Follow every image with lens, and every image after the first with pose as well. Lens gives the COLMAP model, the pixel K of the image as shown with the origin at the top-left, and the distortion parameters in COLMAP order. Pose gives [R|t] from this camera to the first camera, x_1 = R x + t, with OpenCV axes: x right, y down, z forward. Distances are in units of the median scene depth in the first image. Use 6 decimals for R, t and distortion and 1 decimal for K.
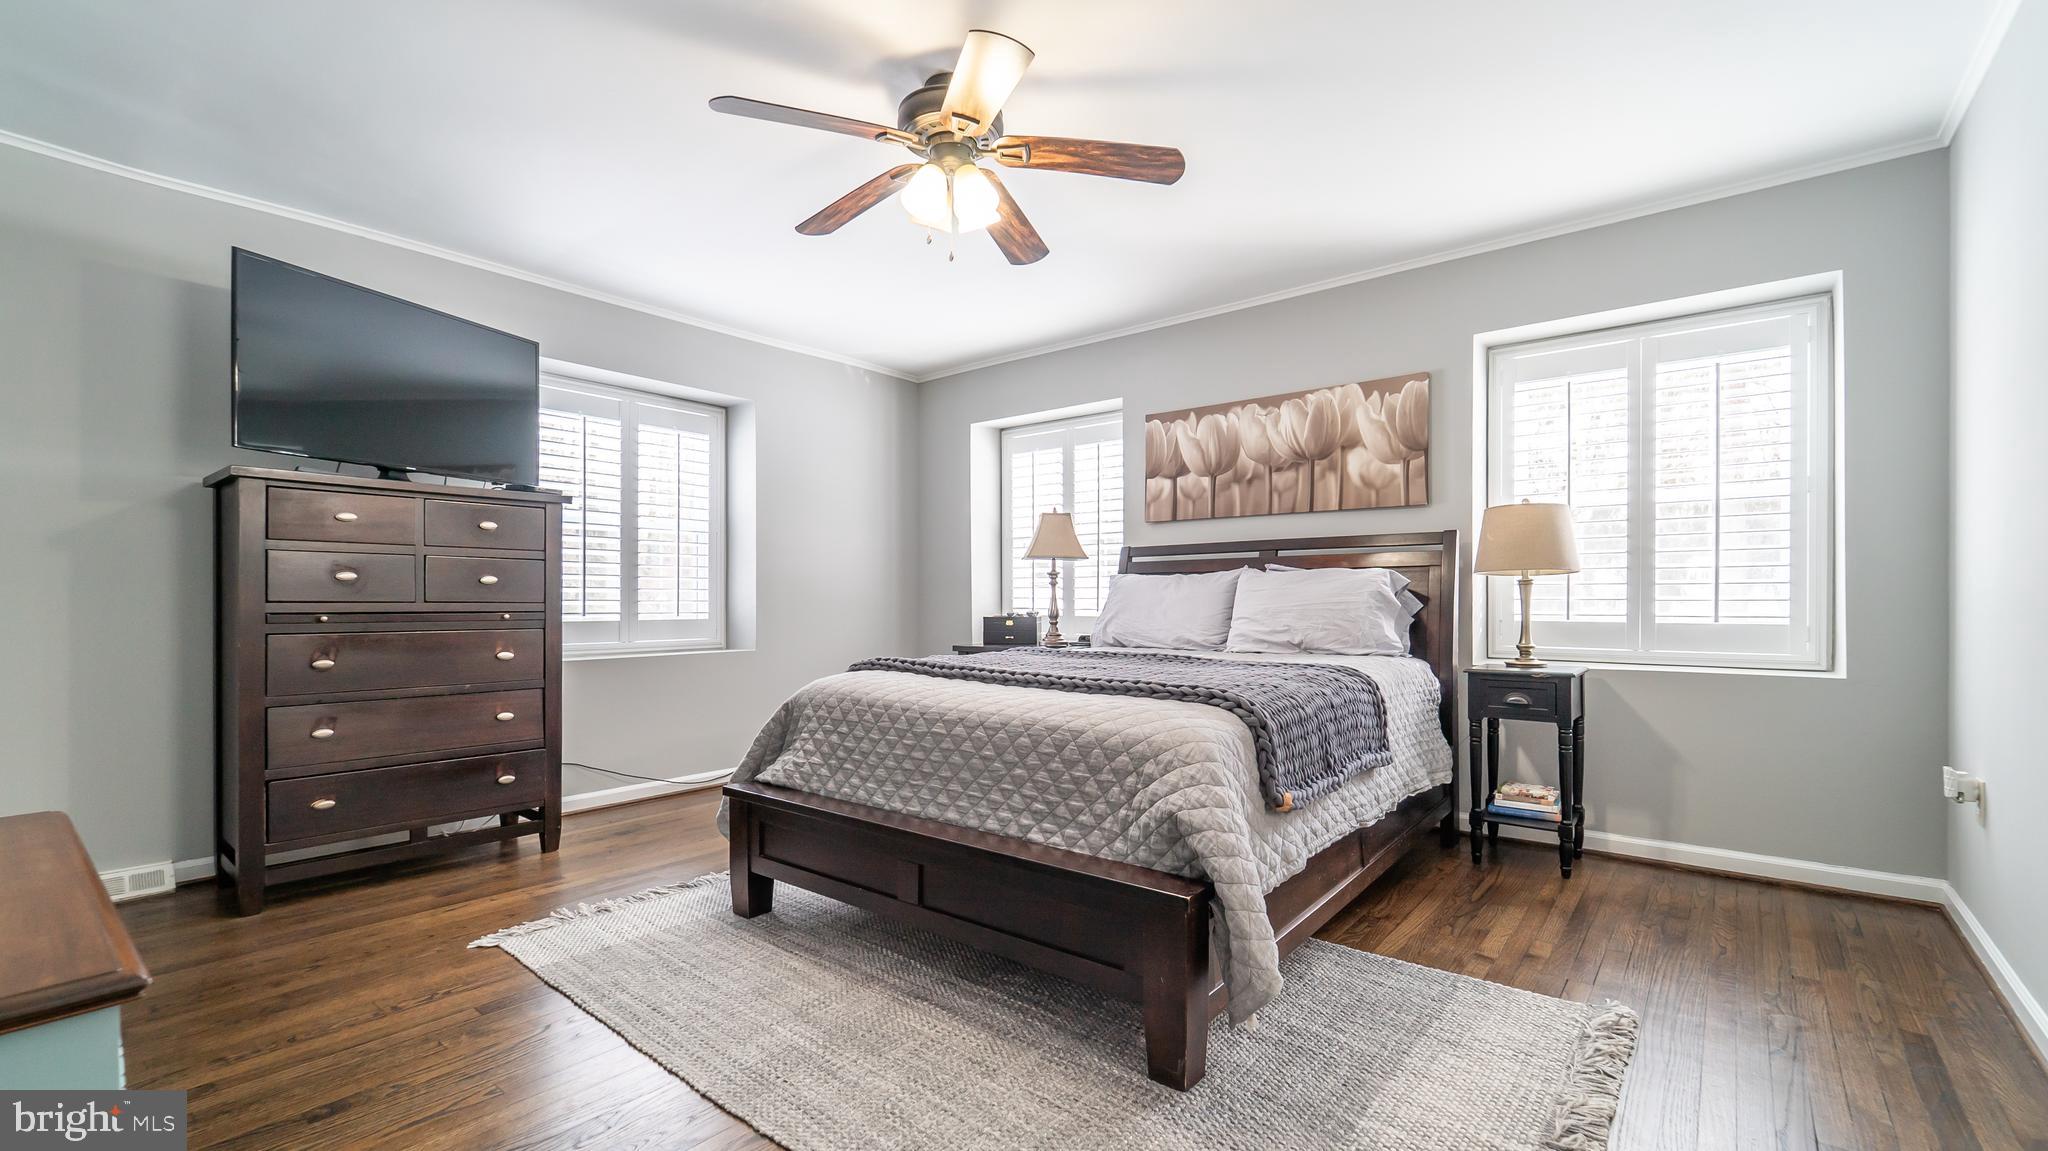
lens RADIAL K [[876.6, 0, 1028.6], [0, 876.6, 599.0], [0, 0, 1]] dist [-0.023109, -0.000106]
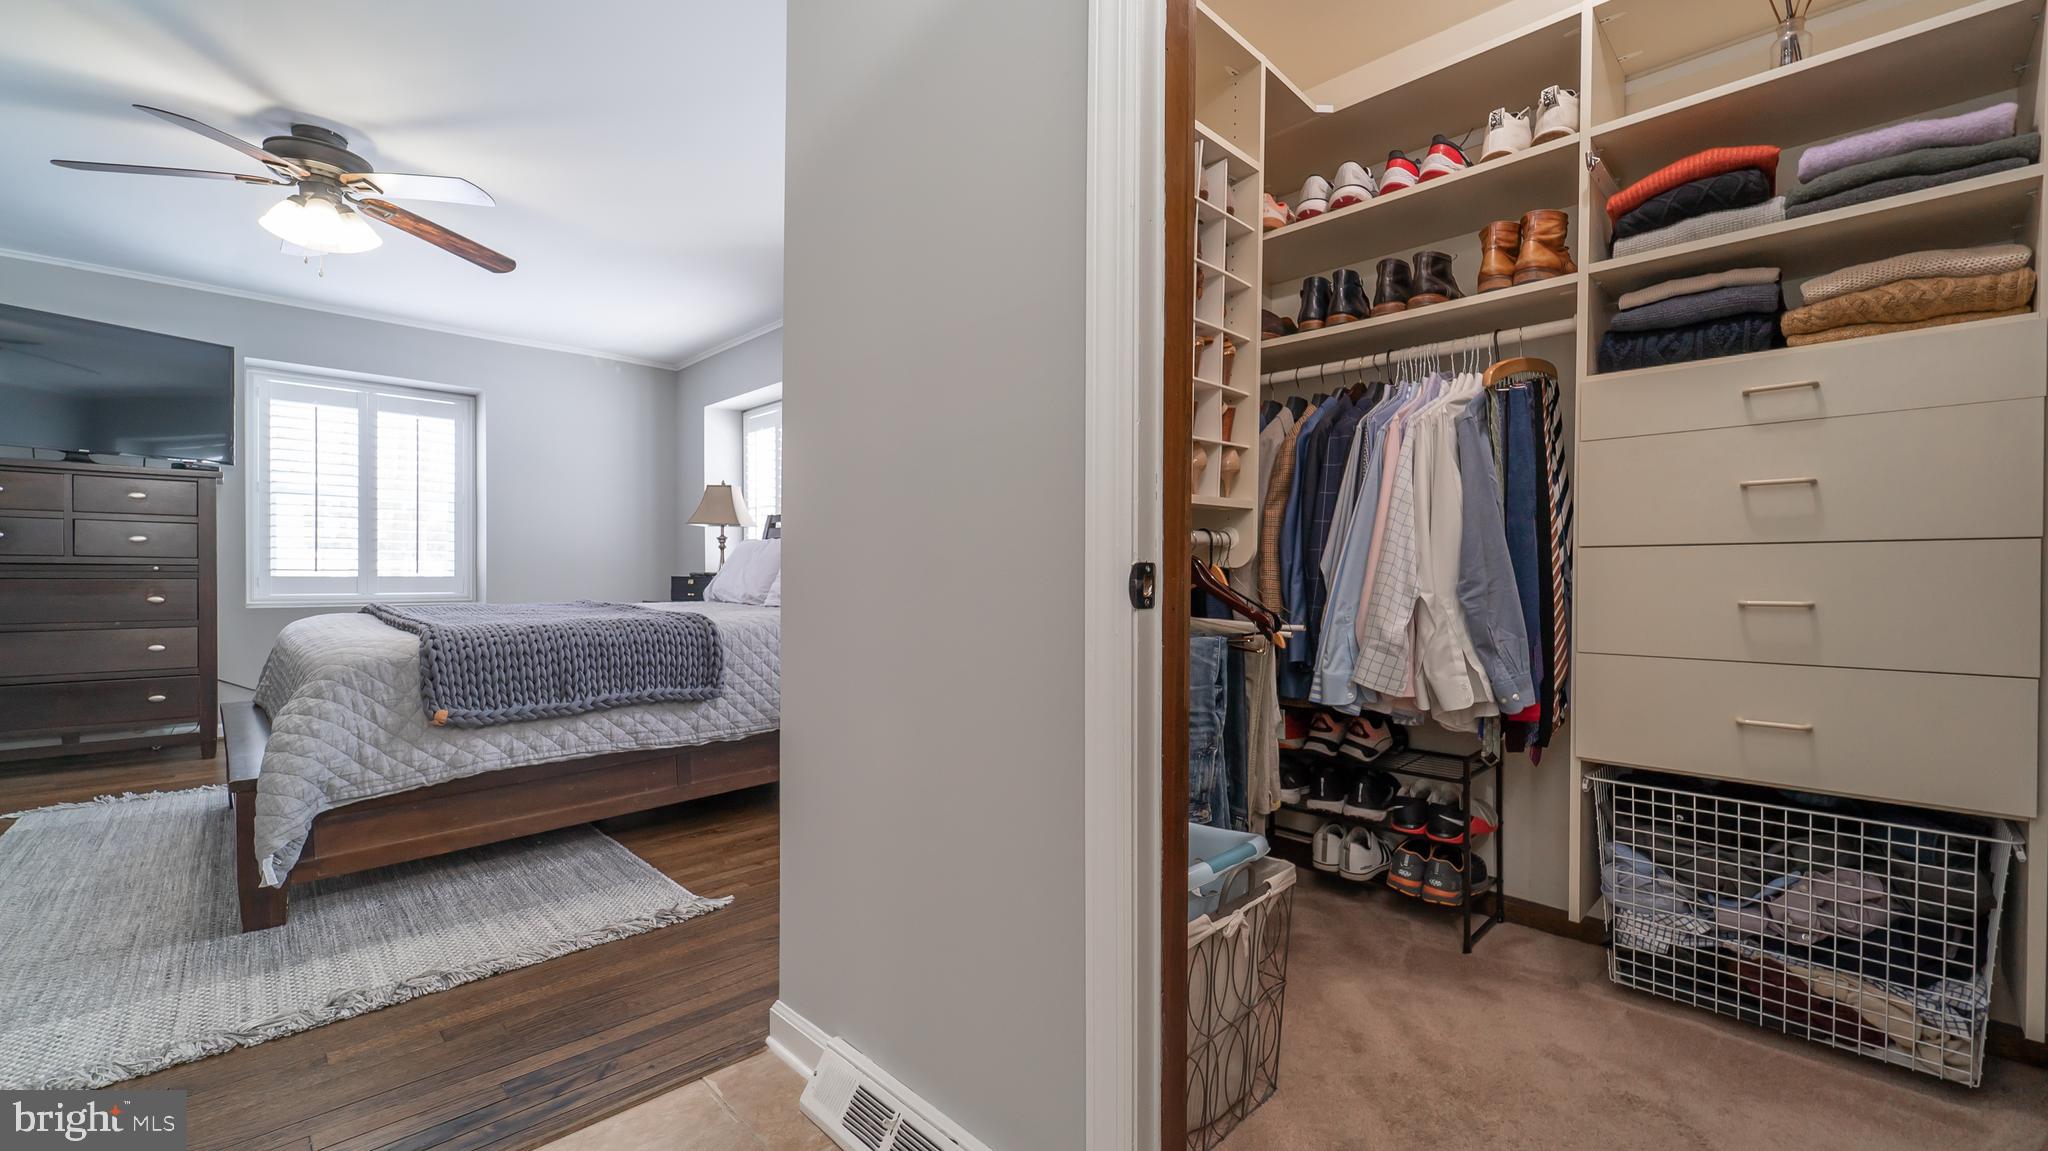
lens RADIAL K [[838.6, 0, 1029.5], [0, 838.6, 572.9], [0, 0, 1]] dist [-0.001276, -0.000337]
pose [[0.993805, 0.007233, -0.110898, 0.536614], [-0.007313, 0.999973, -0.000313, 0.013009], [0.110893, 0.001122, 0.993832, -0.030904]]
